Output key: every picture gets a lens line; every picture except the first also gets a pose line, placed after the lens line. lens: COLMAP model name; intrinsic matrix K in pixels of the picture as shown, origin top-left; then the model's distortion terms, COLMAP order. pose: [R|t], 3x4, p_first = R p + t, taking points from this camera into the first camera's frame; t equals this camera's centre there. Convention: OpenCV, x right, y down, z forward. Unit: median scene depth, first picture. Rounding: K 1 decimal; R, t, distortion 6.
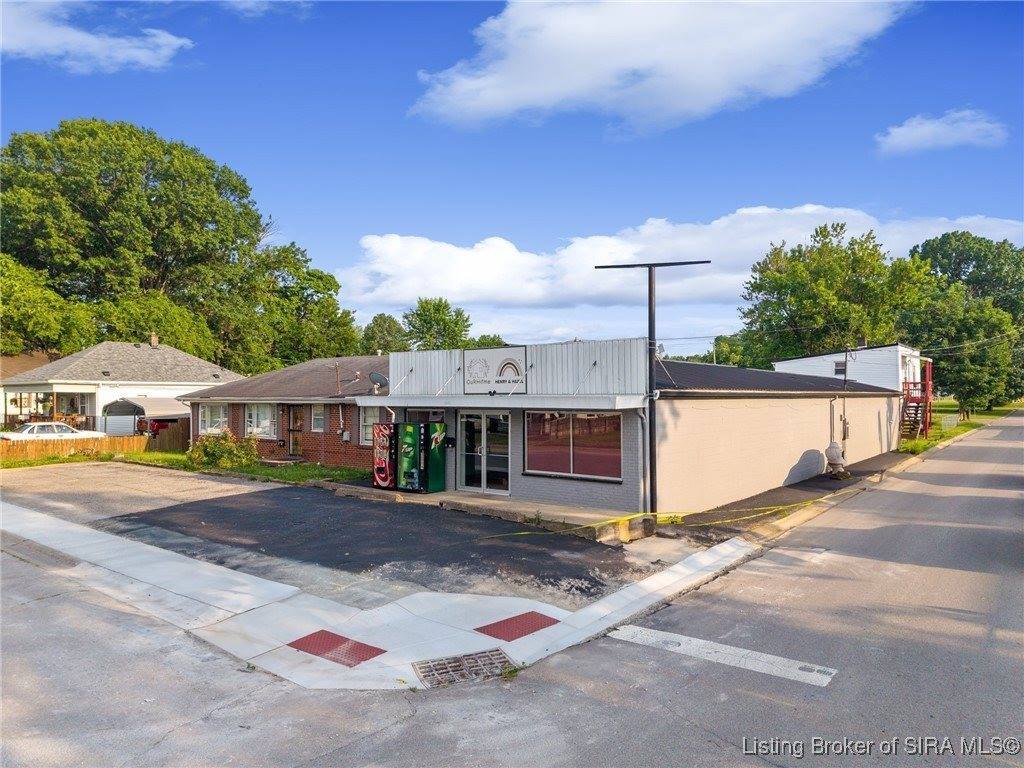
lens RADIAL K [[688.3, 0, 512.0], [0, 688.3, 384.0], [0, 0, 1]] dist [0.079196, -0.096080]
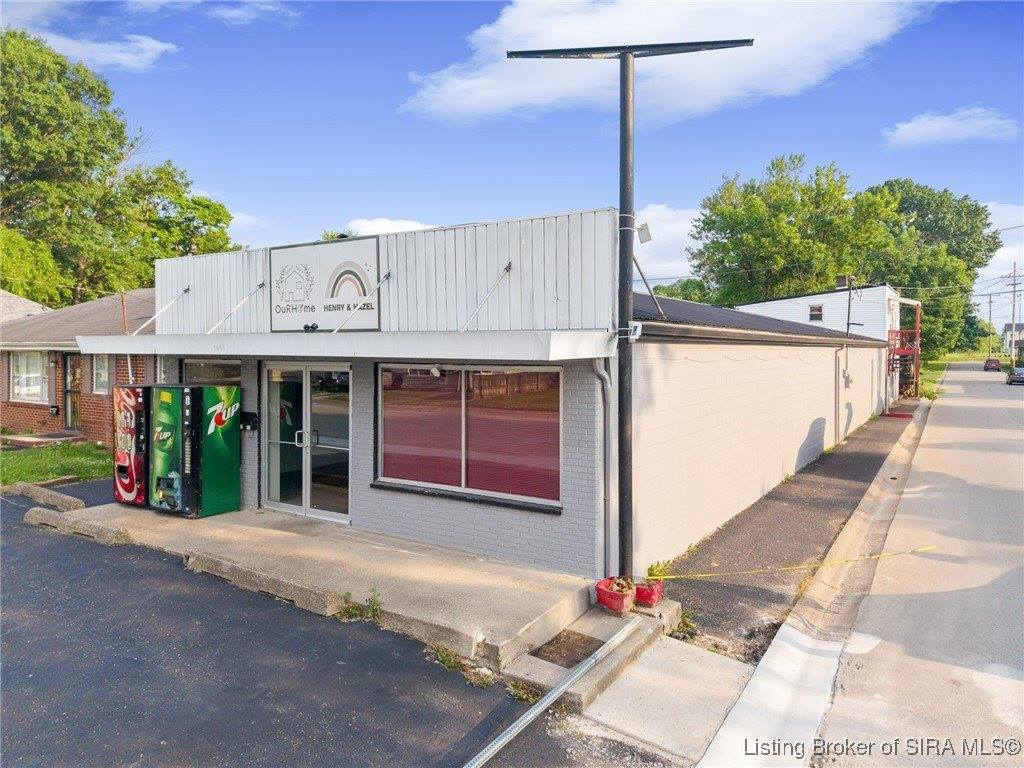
lens RADIAL K [[697.4, 0, 514.9], [0, 697.4, 362.6], [0, 0, 1]] dist [0.008156, 0.000575]
pose [[0.995049, 0.003339, 0.099333, 0.063856], [-0.007089, 0.999274, 0.037432, 0.016171], [-0.099135, -0.037951, 0.994350, 0.427093]]
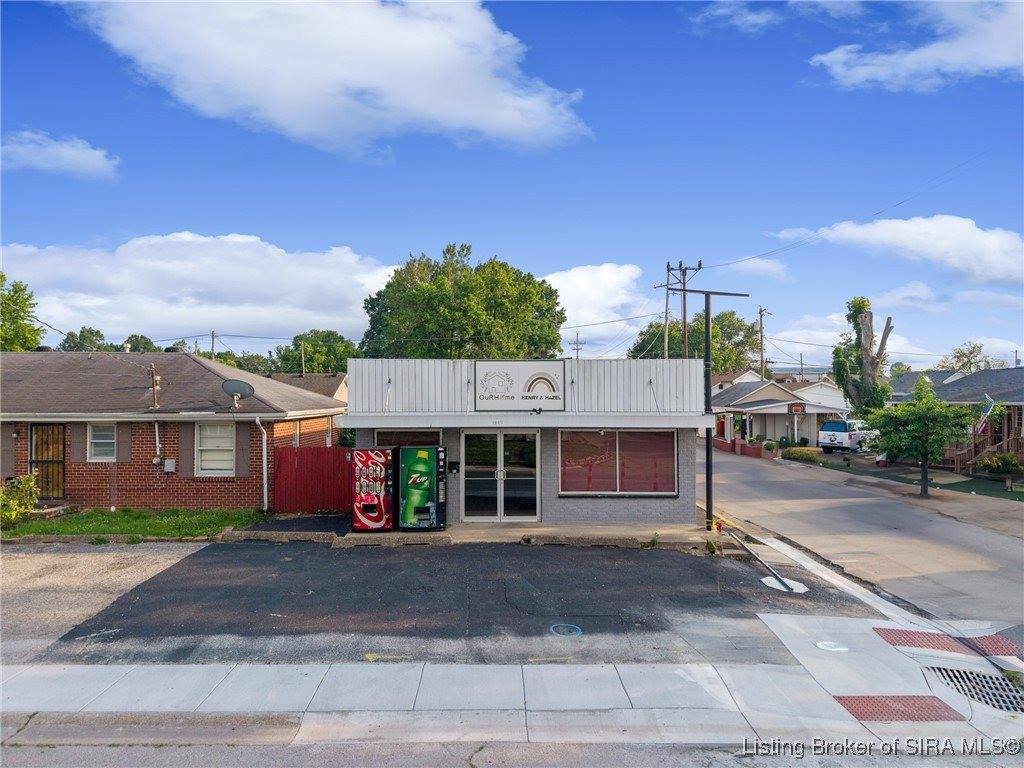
lens RADIAL K [[688.3, 0, 512.0], [0, 688.3, 384.0], [0, 0, 1]] dist [0.079196, -0.096080]
pose [[0.770715, 0.011066, 0.637085, -0.577192], [-0.013621, 0.999907, -0.000890, -0.019242], [-0.637035, -0.007992, 0.770793, 0.288697]]
